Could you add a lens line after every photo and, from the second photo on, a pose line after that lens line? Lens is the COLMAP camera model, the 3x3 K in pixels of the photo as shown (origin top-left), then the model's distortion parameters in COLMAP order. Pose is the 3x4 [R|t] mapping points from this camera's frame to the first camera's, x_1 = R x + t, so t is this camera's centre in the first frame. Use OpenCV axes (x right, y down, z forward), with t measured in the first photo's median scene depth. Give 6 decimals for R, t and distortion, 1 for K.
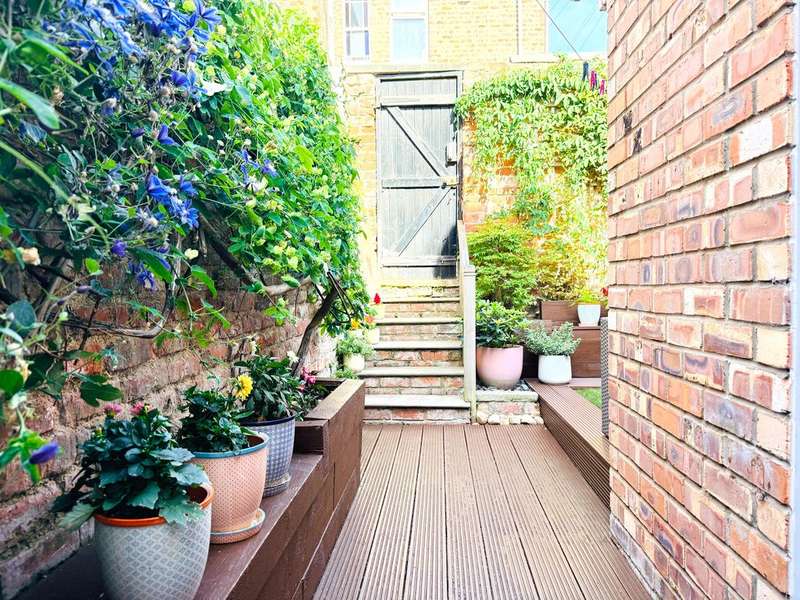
lens RADIAL K [[568.4, 0, 403.0], [0, 568.4, 303.7], [0, 0, 1]] dist [0.133816, -0.001070]
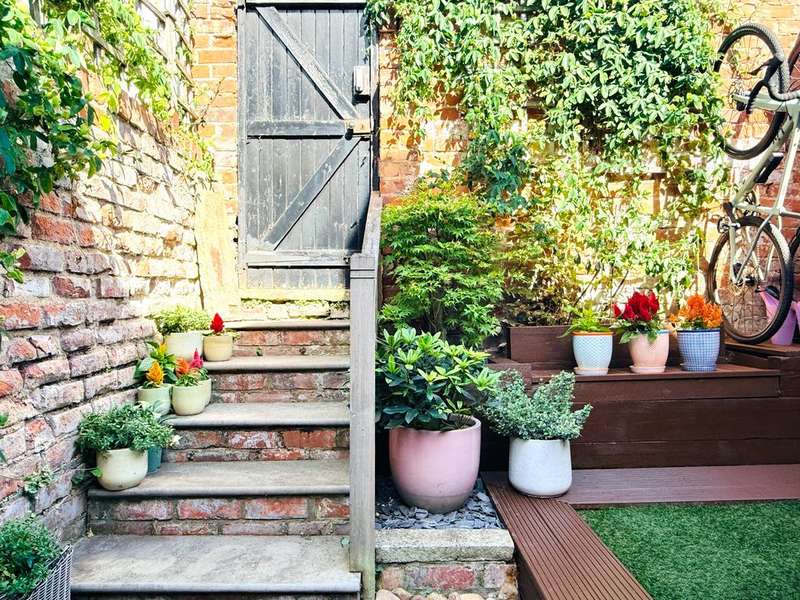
lens RADIAL K [[542.0, 0, 397.6], [0, 542.0, 303.0], [0, 0, 1]] dist [-0.000888, 0.002452]
pose [[0.997859, 0.003942, 0.065290, 0.090592], [-0.002498, 0.999751, -0.022177, -0.016554], [-0.065361, 0.021966, 0.997620, 0.454083]]
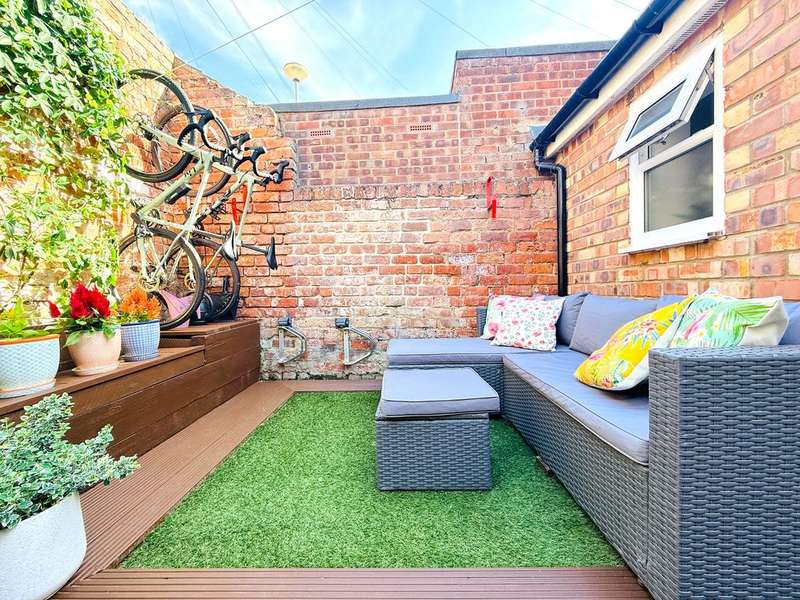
lens RADIAL K [[319.1, 0, 397.4], [0, 319.1, 300.2], [0, 0, 1]] dist [0.000616, -0.000141]
pose [[-0.023702, -0.018824, 0.999542, 0.069085], [0.055607, 0.998250, 0.020118, -0.018034], [-0.998171, 0.056058, -0.022614, 0.682848]]
